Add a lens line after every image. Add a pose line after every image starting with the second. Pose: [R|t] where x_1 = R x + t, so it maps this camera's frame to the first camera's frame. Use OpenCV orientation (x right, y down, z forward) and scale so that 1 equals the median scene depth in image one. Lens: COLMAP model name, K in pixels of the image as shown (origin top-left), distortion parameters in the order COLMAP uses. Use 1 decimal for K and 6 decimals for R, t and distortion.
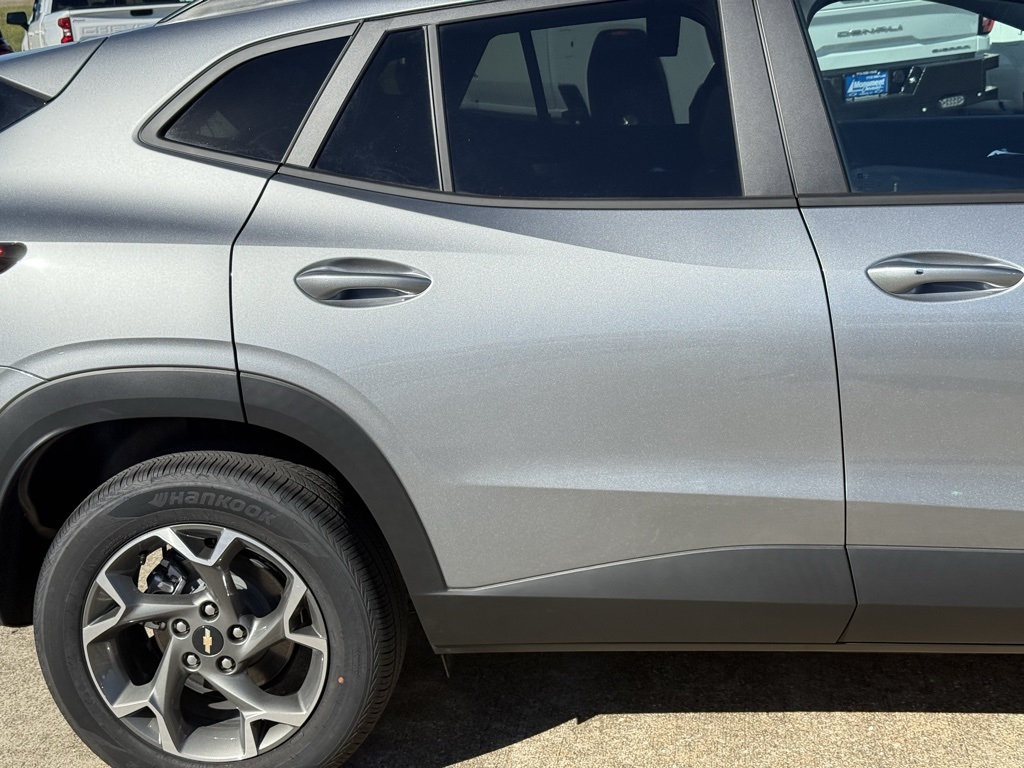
lens RADIAL K [[1447.4, 0, 512.0], [0, 1447.4, 384.0], [0, 0, 1]] dist [0.095694, 0.022592]
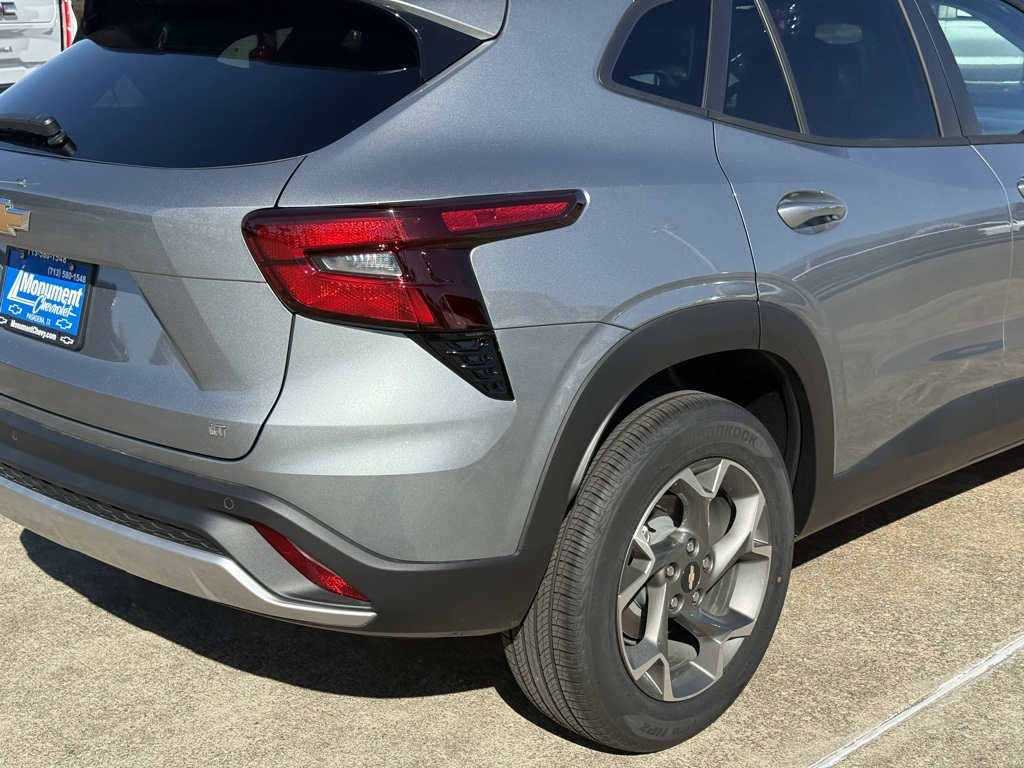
lens RADIAL K [[1428.1, 0, 507.1], [0, 1428.1, 419.2], [0, 0, 1]] dist [0.178096, -0.386768]
pose [[0.589291, -0.139158, 0.795846, -1.074652], [0.151611, 0.986602, 0.060252, -0.013728], [-0.793568, 0.085153, 0.602494, 0.487472]]
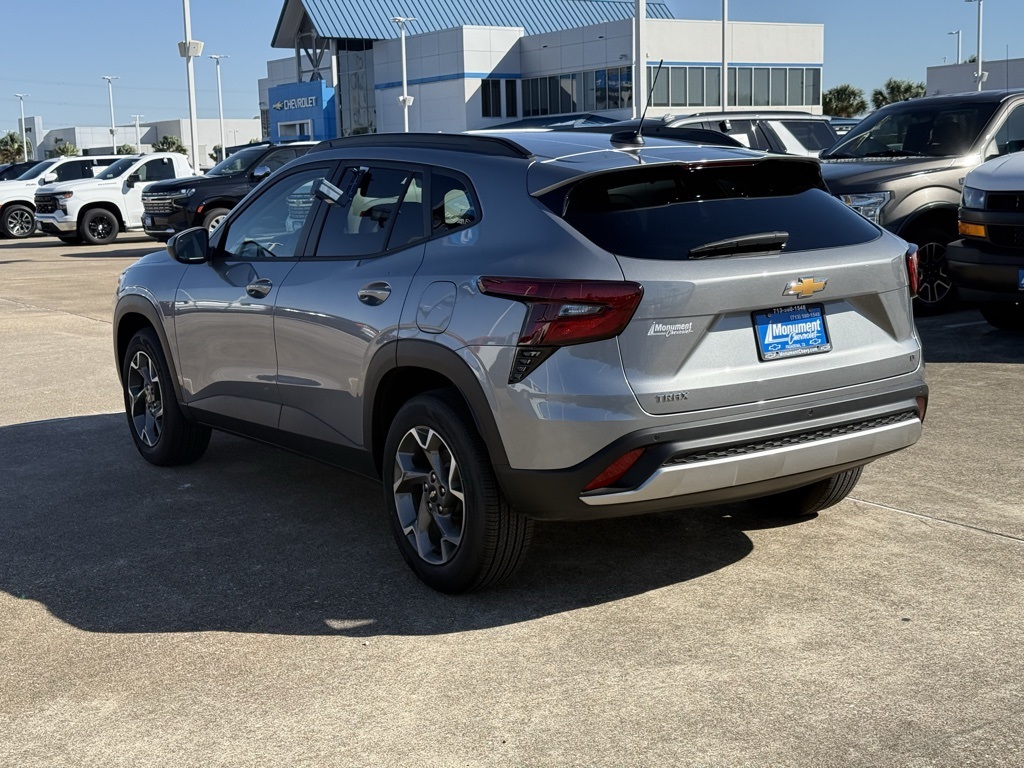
lens RADIAL K [[1428.1, 0, 507.1], [0, 1428.1, 419.2], [0, 0, 1]] dist [0.178096, -0.386768]
pose [[-0.674449, -0.035100, 0.737487, -1.487115], [0.266227, 0.920110, 0.287263, -0.560040], [-0.688652, 0.390083, -0.611223, 2.602435]]
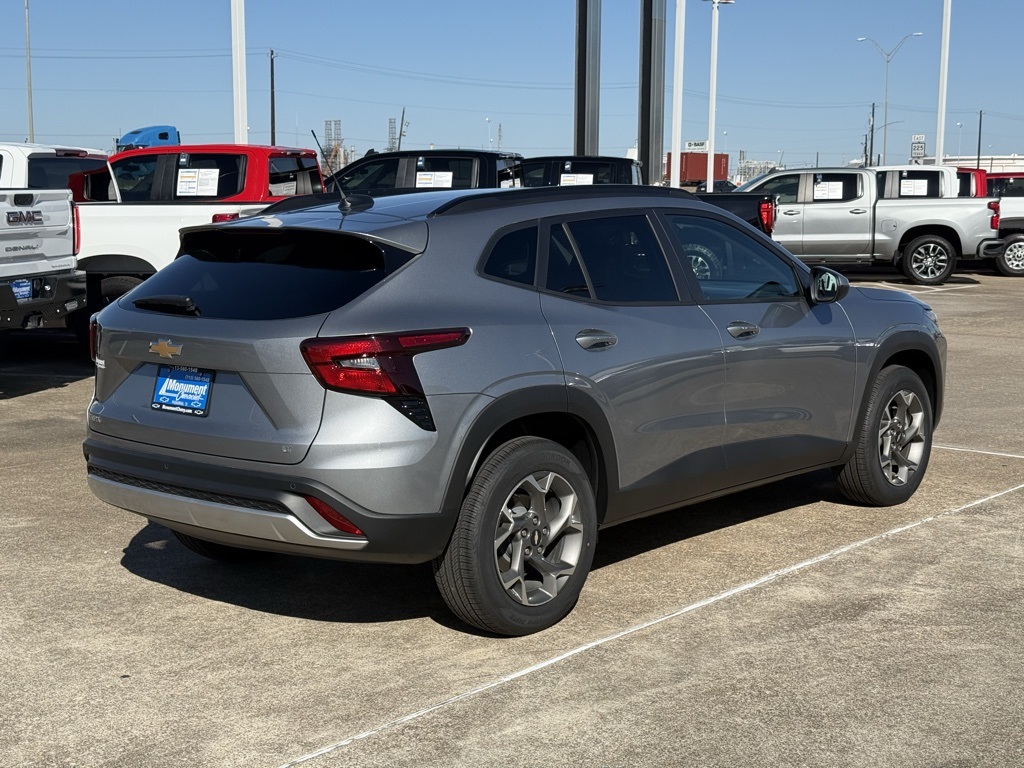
lens RADIAL K [[1428.1, 0, 507.1], [0, 1428.1, 419.2], [0, 0, 1]] dist [0.178096, -0.386768]
pose [[0.545431, -0.058027, 0.836145, -1.758500], [0.175987, 0.983291, -0.046561, 0.106218], [-0.819472, 0.172547, 0.546529, 0.002417]]
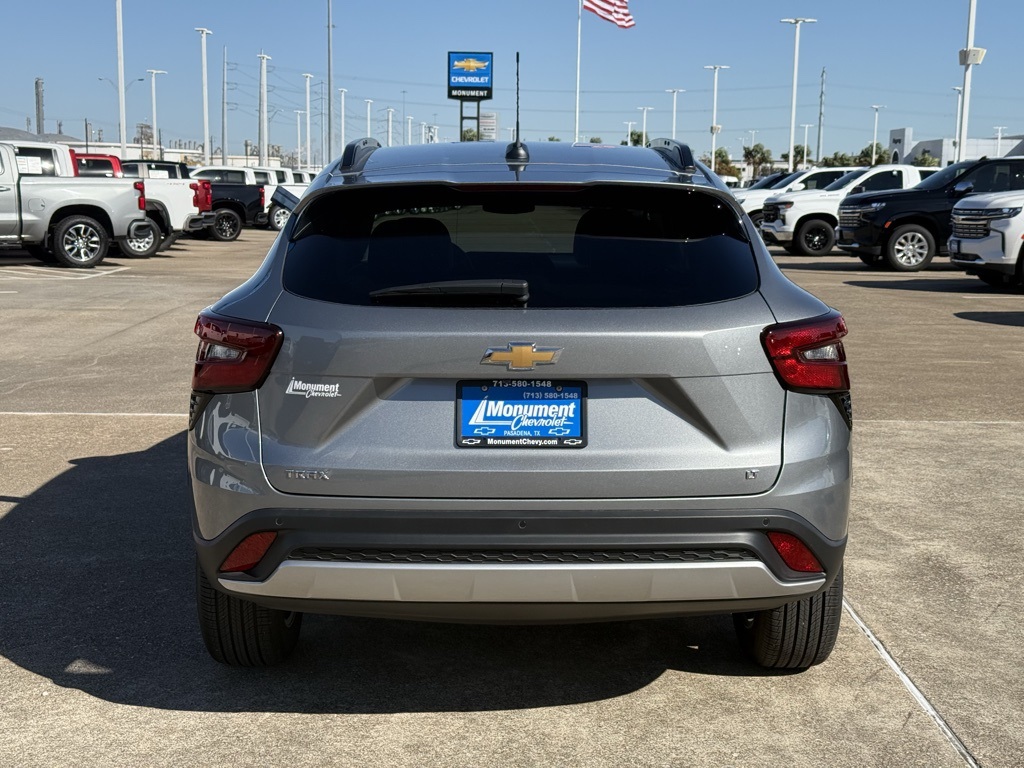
lens RADIAL K [[1428.1, 0, 507.1], [0, 1428.1, 419.2], [0, 0, 1]] dist [0.178096, -0.386768]
pose [[-0.152896, -0.088538, 0.984268, -1.698715], [0.252542, 0.959408, 0.125531, -0.240172], [-0.955429, 0.267762, -0.124331, 1.480050]]
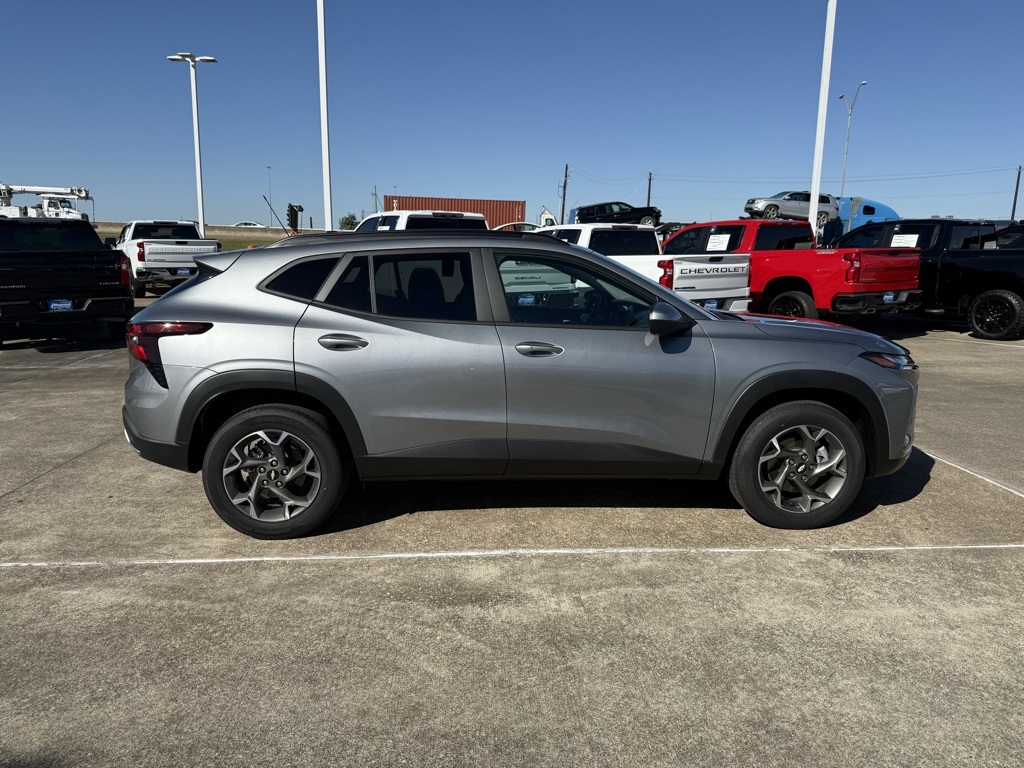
lens RADIAL K [[722.1, 0, 512.0], [0, 722.1, 384.0], [0, 0, 1]] dist [0.105891, -0.155319]
pose [[0.976563, 0.043955, 0.210696, -0.070287], [-0.025538, 0.995673, -0.089348, 0.118687], [-0.213711, 0.081873, 0.973460, -0.409199]]
